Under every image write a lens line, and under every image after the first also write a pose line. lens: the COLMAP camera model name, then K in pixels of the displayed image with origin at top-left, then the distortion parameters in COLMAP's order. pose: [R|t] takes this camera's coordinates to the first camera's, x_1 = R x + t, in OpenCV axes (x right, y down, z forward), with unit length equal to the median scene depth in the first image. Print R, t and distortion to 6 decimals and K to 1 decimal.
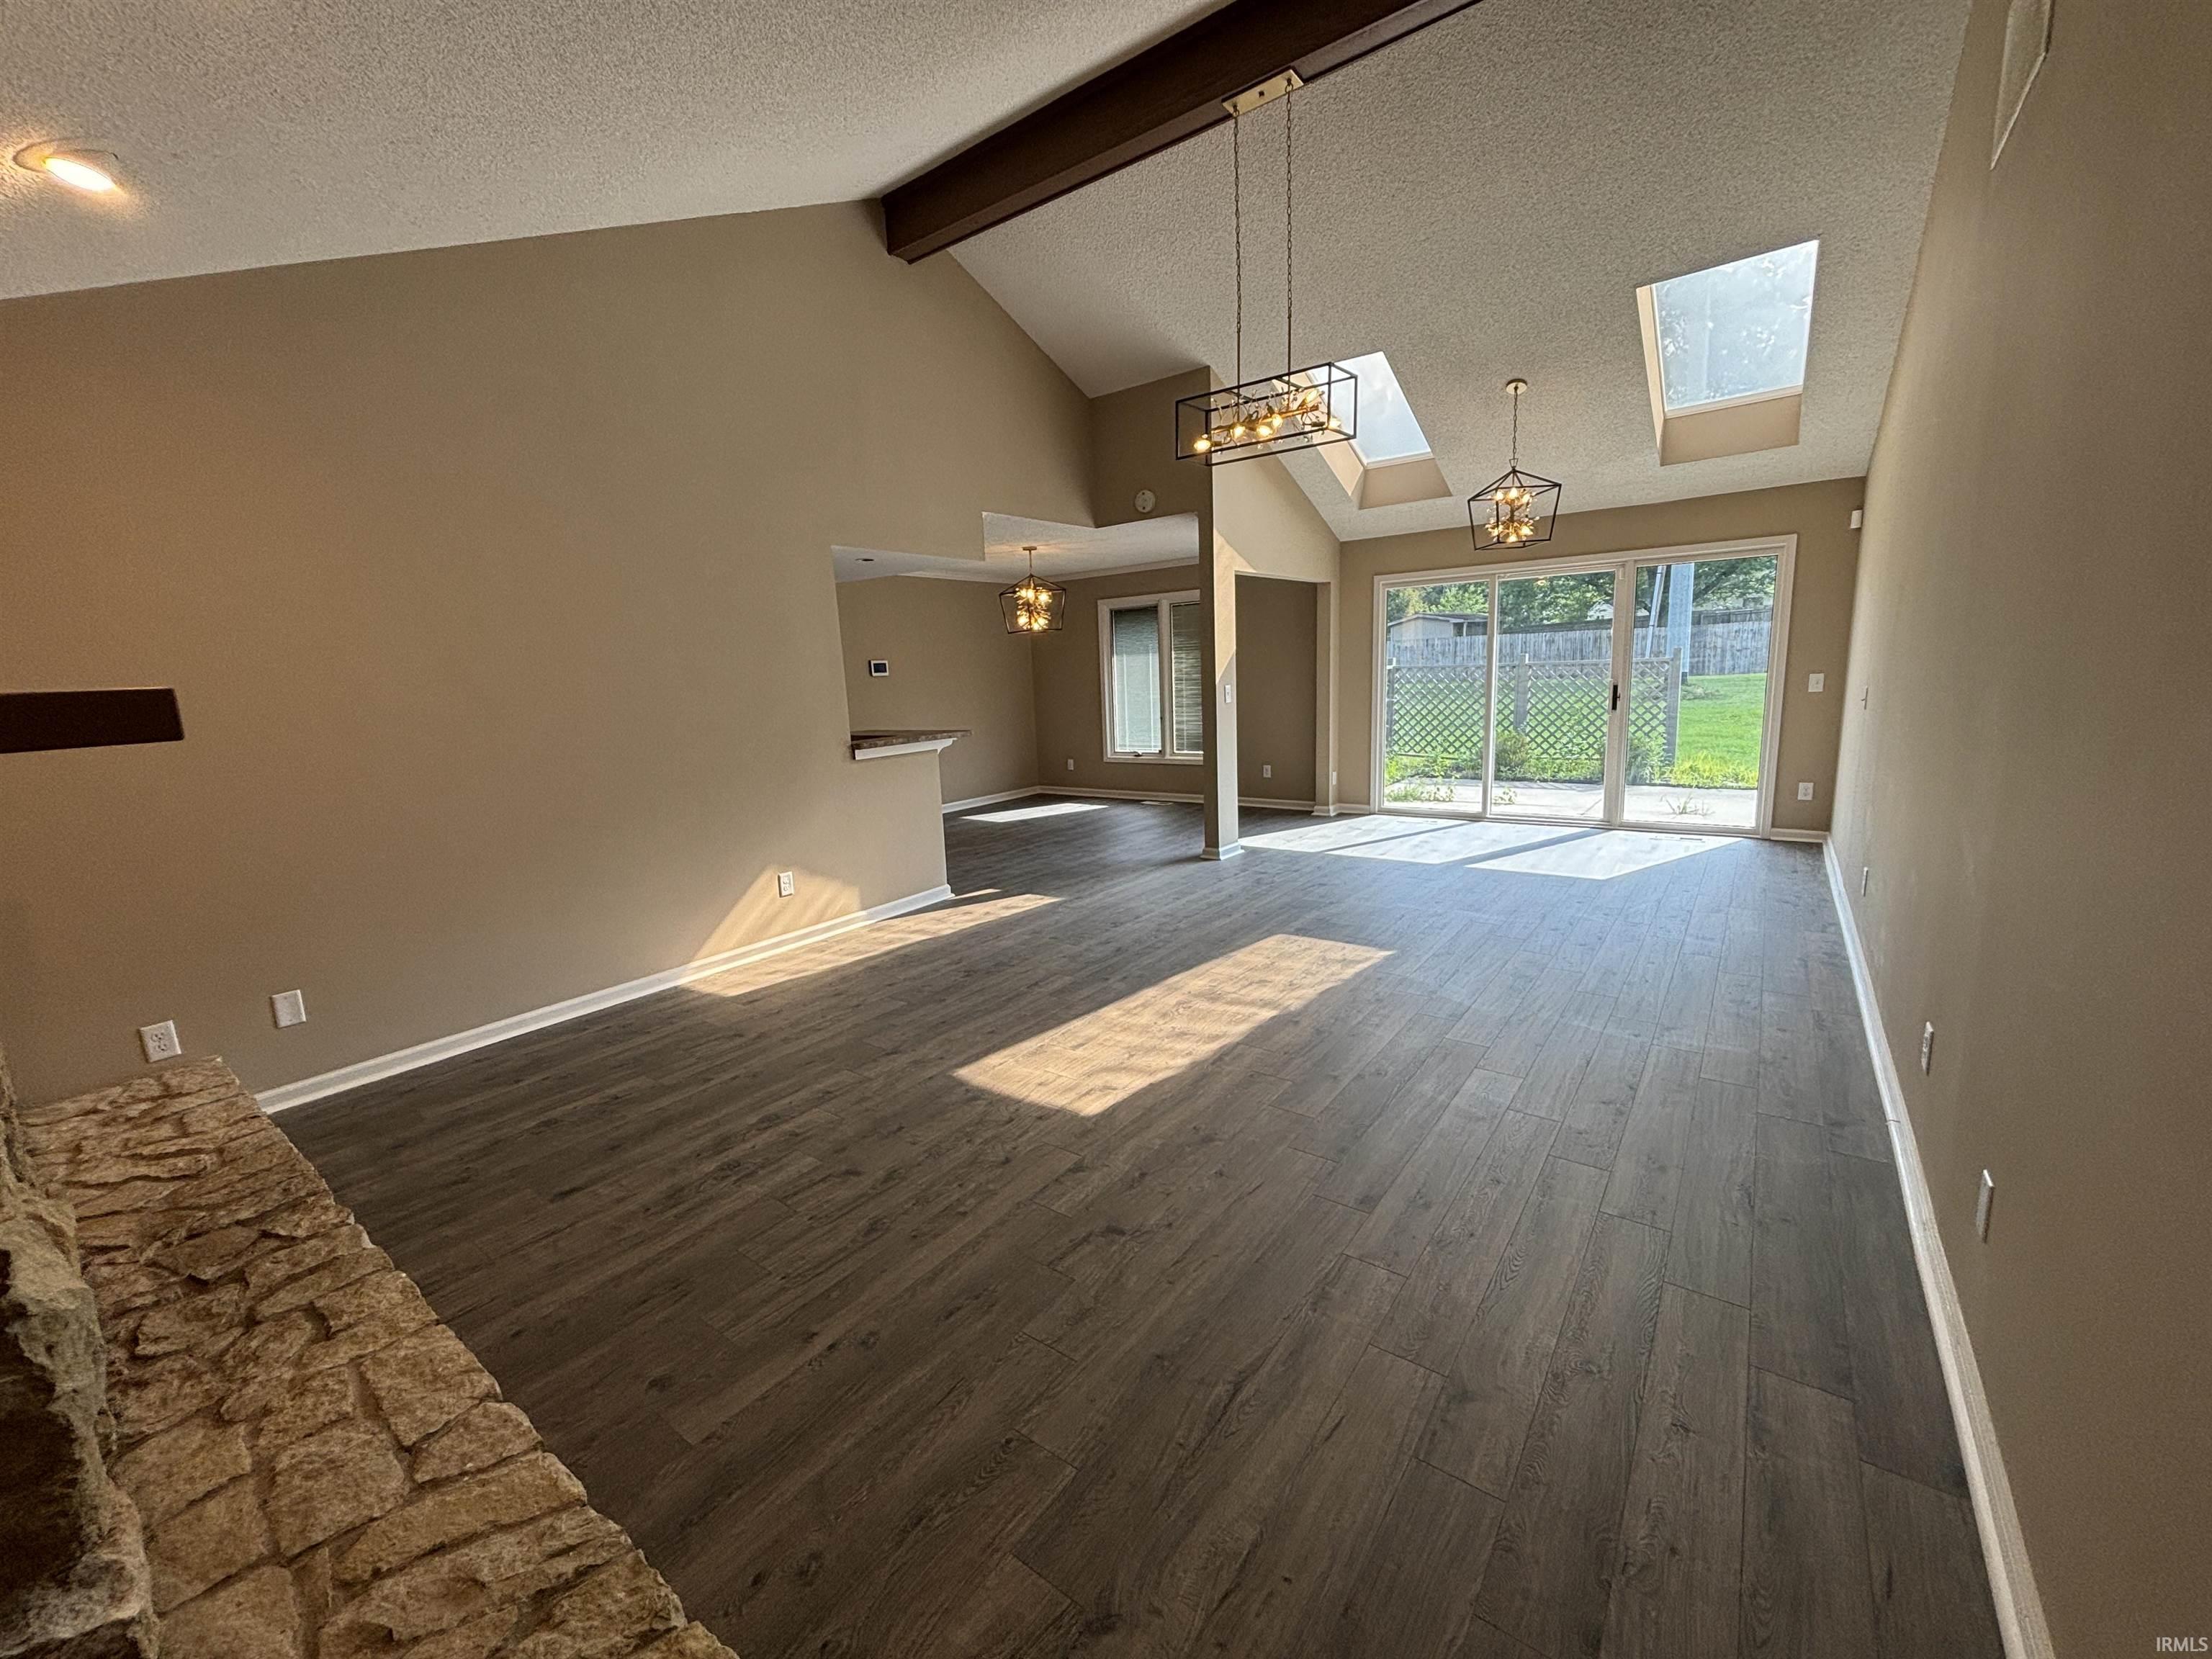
lens RADIAL K [[900.0, 0, 1106.5], [0, 900.0, 850.2], [0, 0, 1]] dist [0.000968, 0.000807]
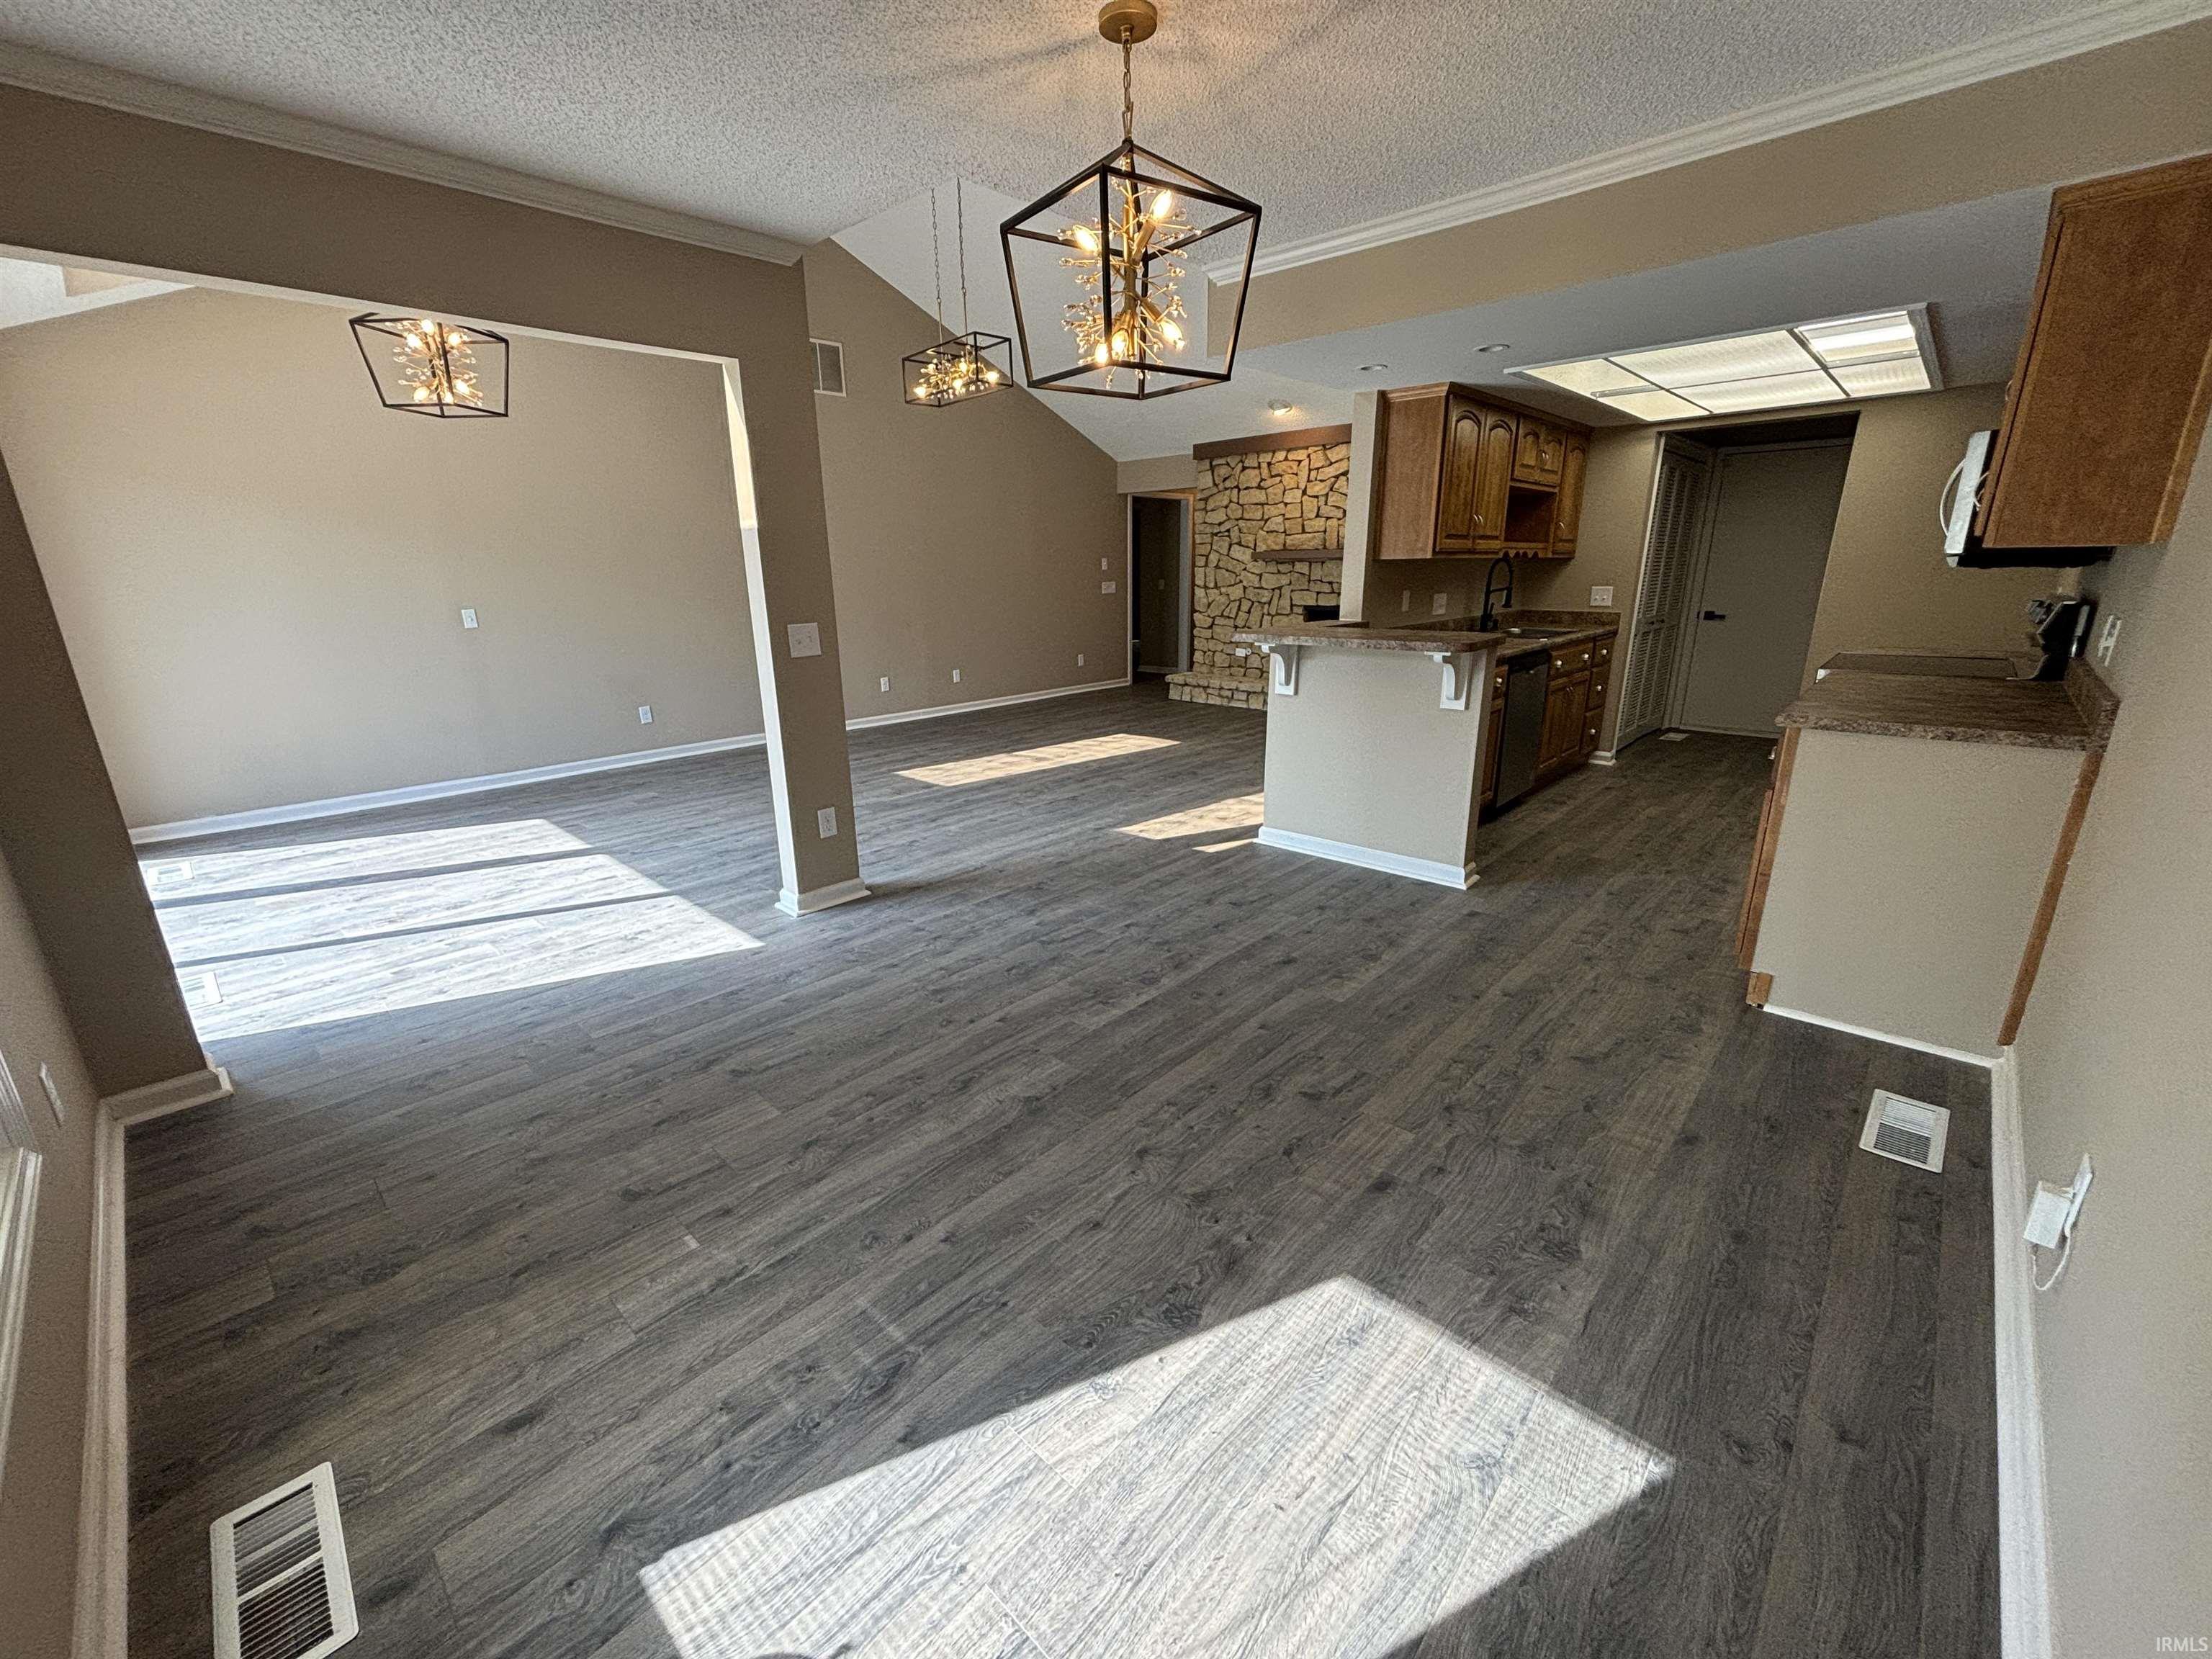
lens RADIAL K [[900.0, 0, 1082.6], [0, 900.0, 828.1], [0, 0, 1]] dist [0.000968, 0.000807]
pose [[-0.989366, 0.022872, 0.143637, -0.165100], [0.086369, 0.886978, 0.453664, -0.398588], [-0.117027, 0.461245, -0.879521, 2.083642]]
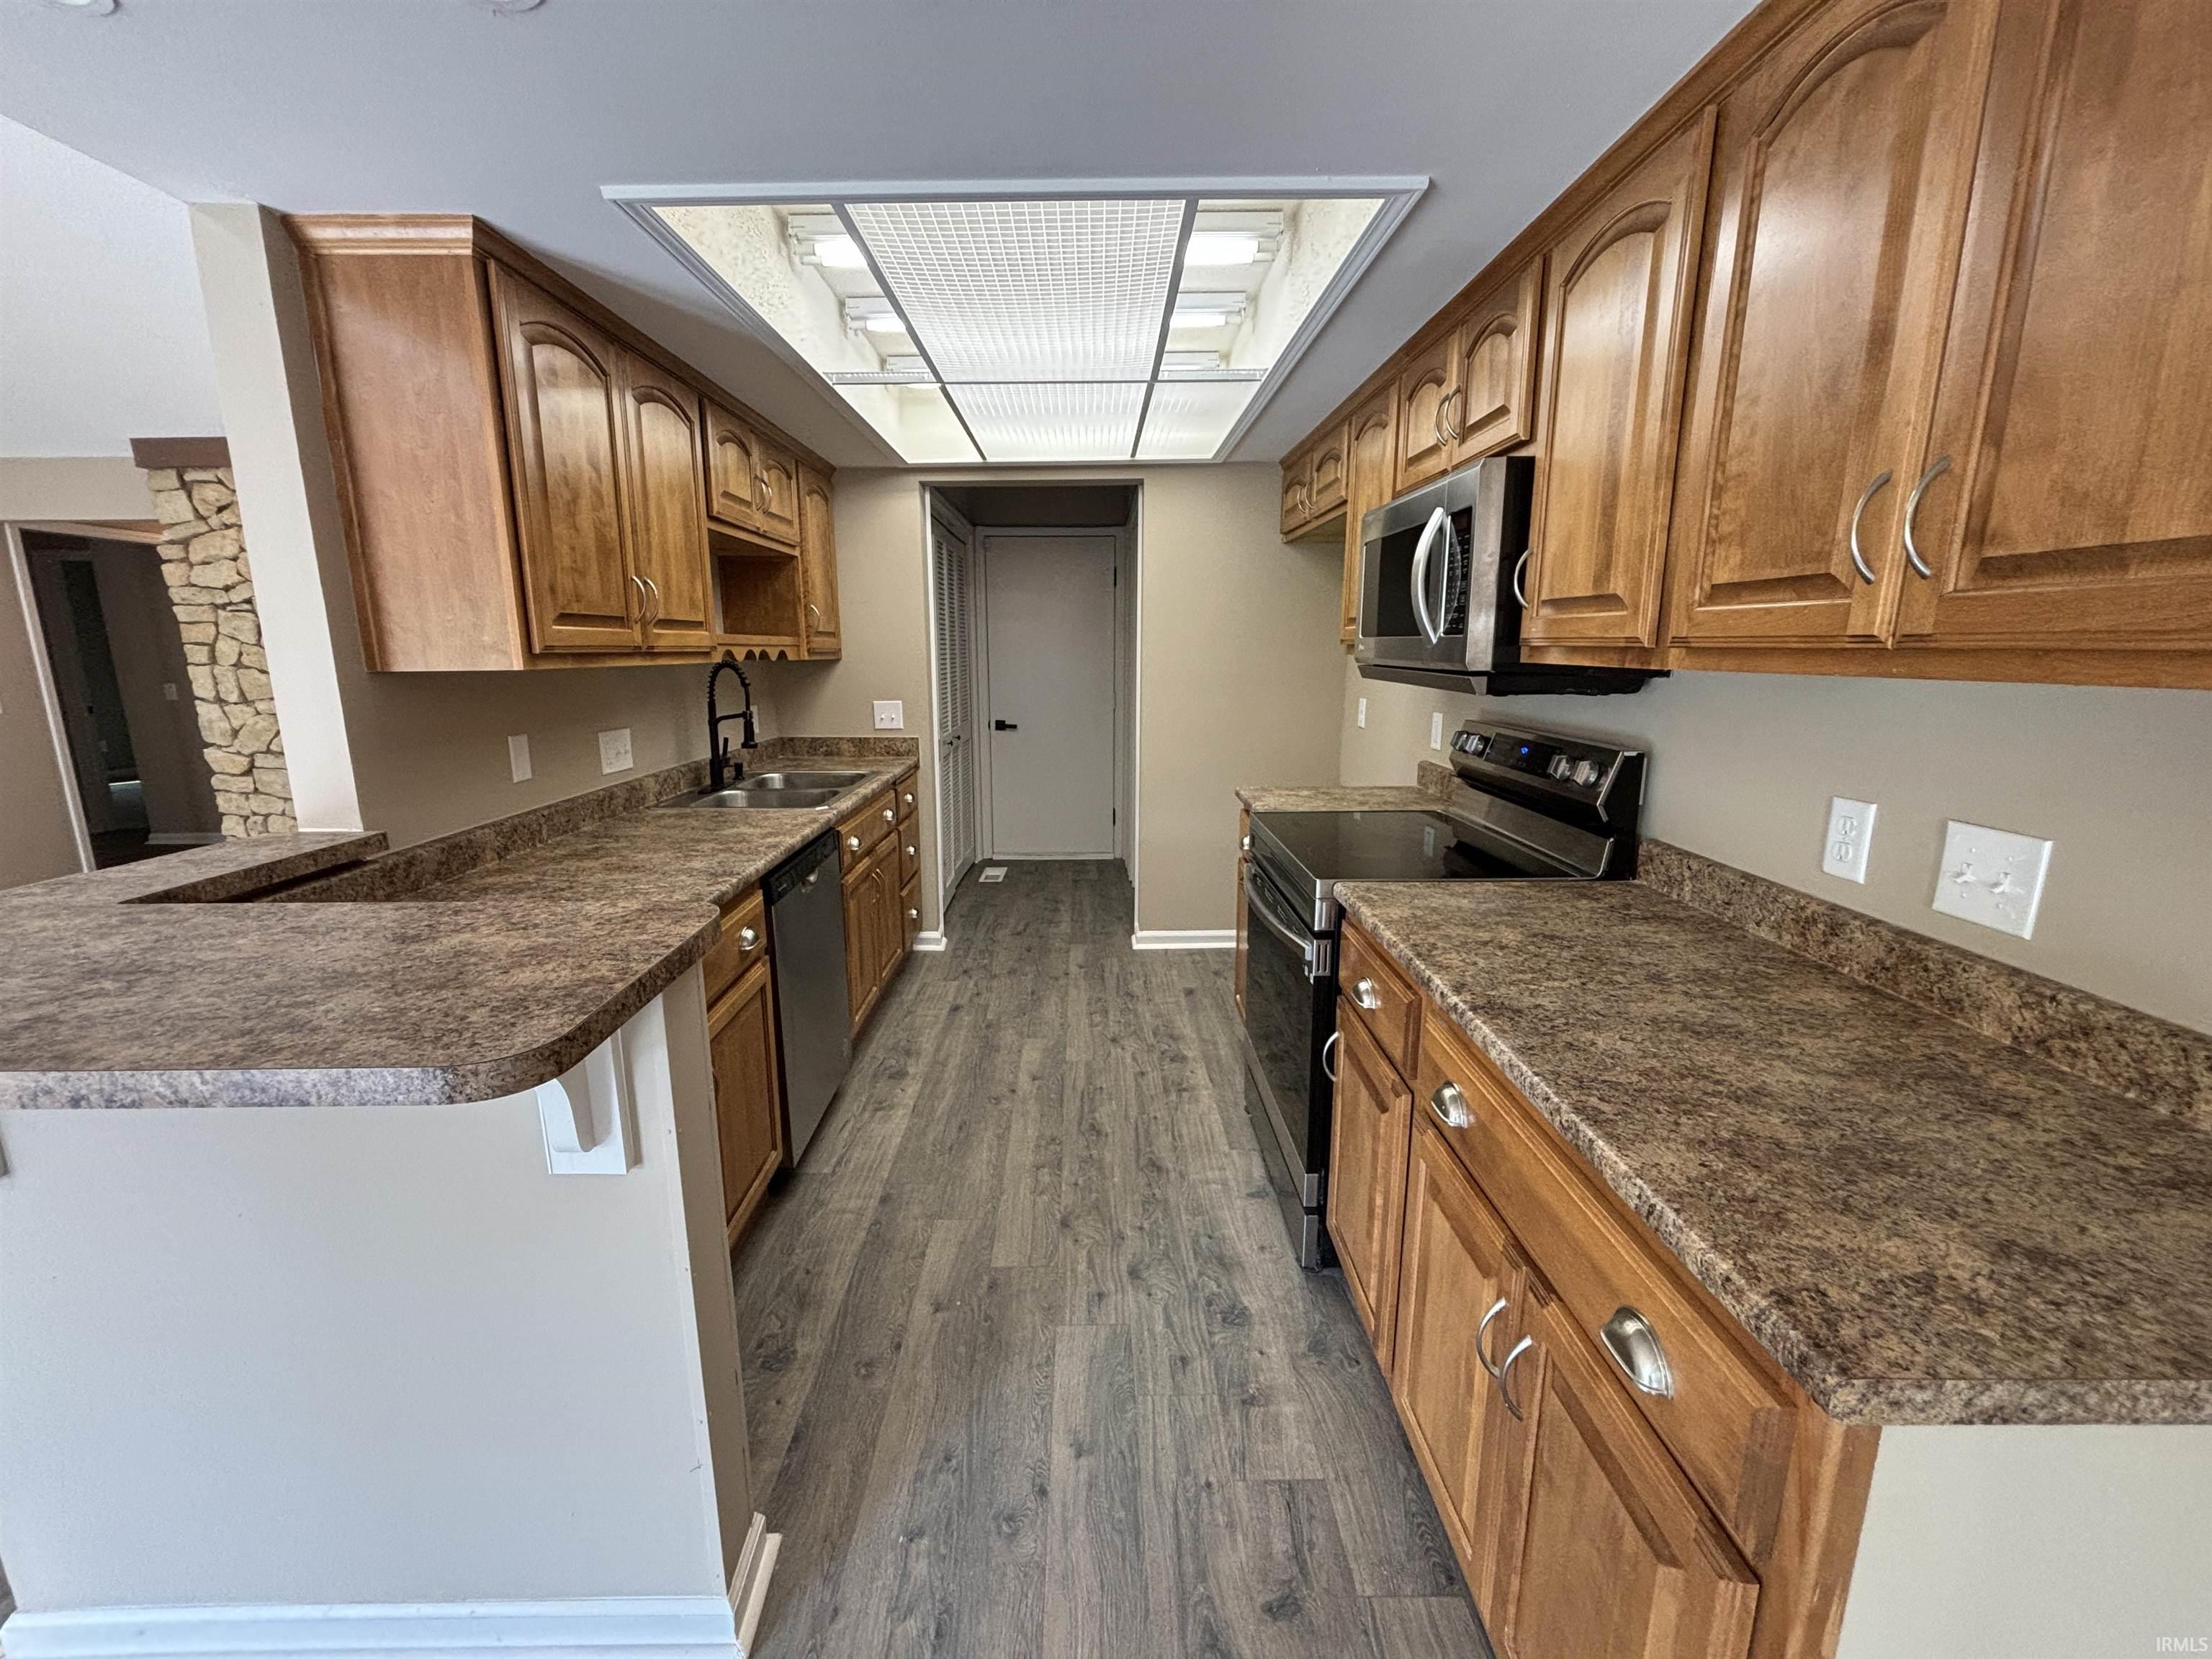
lens RADIAL K [[900.0, 0, 1098.7], [0, 900.0, 823.8], [0, 0, 1]] dist [0.000968, 0.000807]
pose [[-0.803786, 0.165089, -0.571553, -0.360511], [-0.073165, 0.926002, 0.370362, -0.289414], [0.590402, 0.339510, -0.732228, 1.532368]]
